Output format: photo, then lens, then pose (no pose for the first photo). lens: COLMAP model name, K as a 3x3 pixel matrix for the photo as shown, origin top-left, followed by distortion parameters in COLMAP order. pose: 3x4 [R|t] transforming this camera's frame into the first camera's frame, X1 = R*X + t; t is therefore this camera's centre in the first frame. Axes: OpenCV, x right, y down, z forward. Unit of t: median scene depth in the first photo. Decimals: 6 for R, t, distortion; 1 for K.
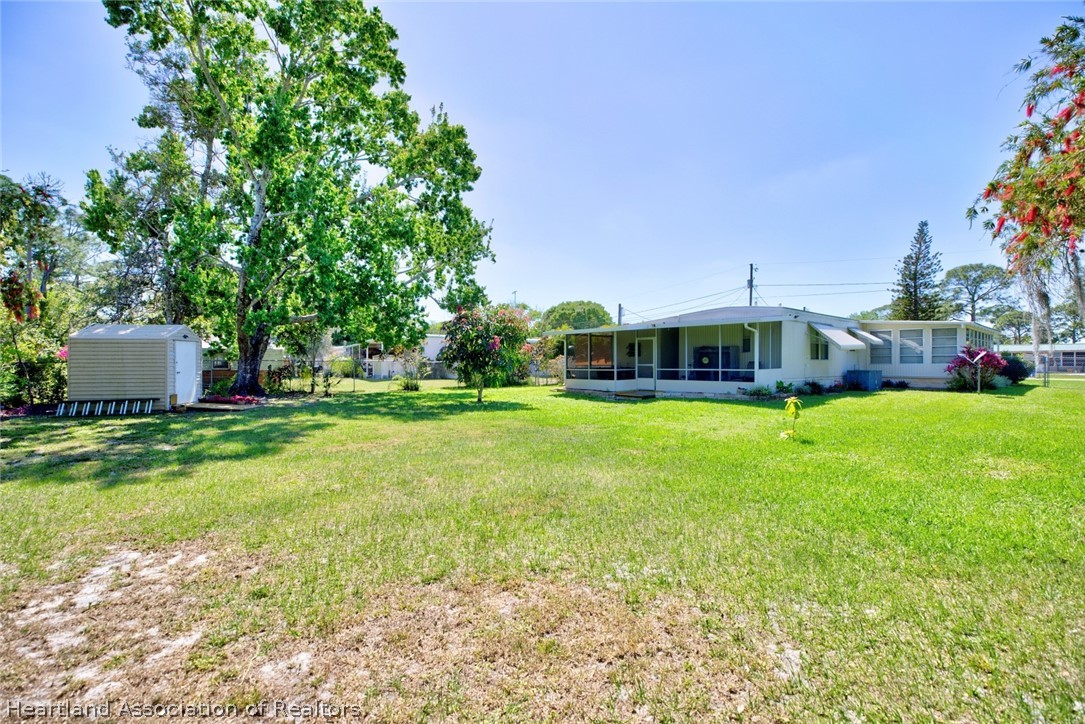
lens RADIAL K [[494.4, 0, 543.7], [0, 494.4, 361.0], [0, 0, 1]] dist [-0.004131, 0.000024]
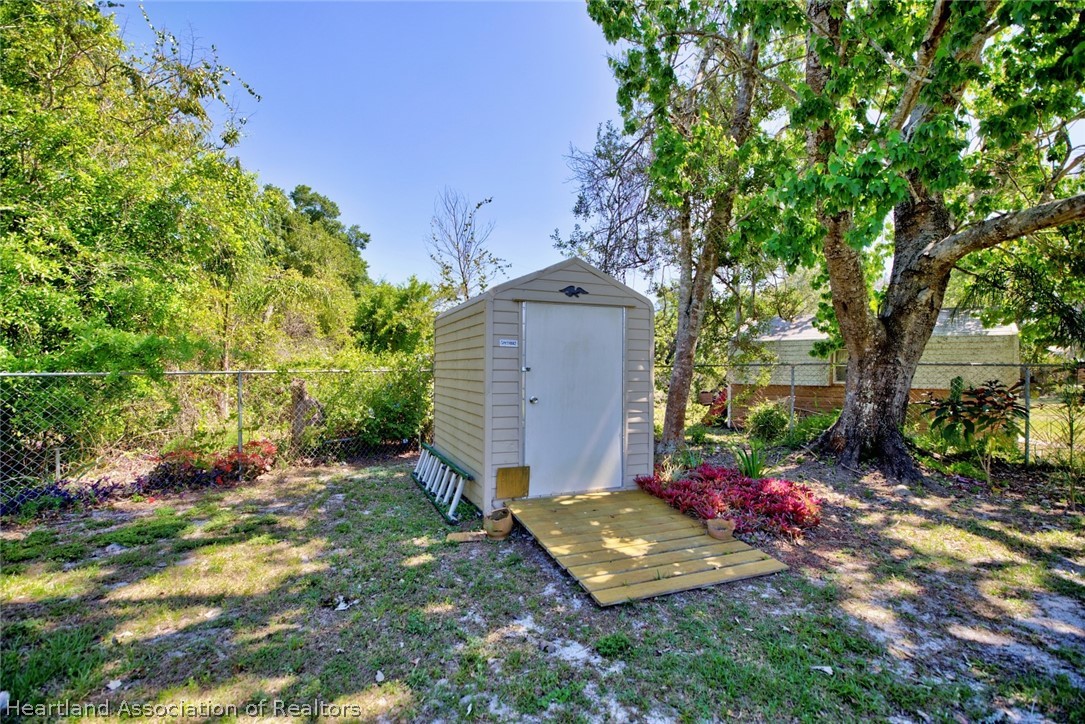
lens RADIAL K [[494.4, 0, 543.5], [0, 494.4, 361.8], [0, 0, 1]] dist [-0.004131, 0.000024]
pose [[0.243333, -0.012123, -0.969867, -0.316616], [0.000250, 0.999923, -0.012436, 0.001466], [0.969943, 0.002783, 0.243317, 0.693566]]
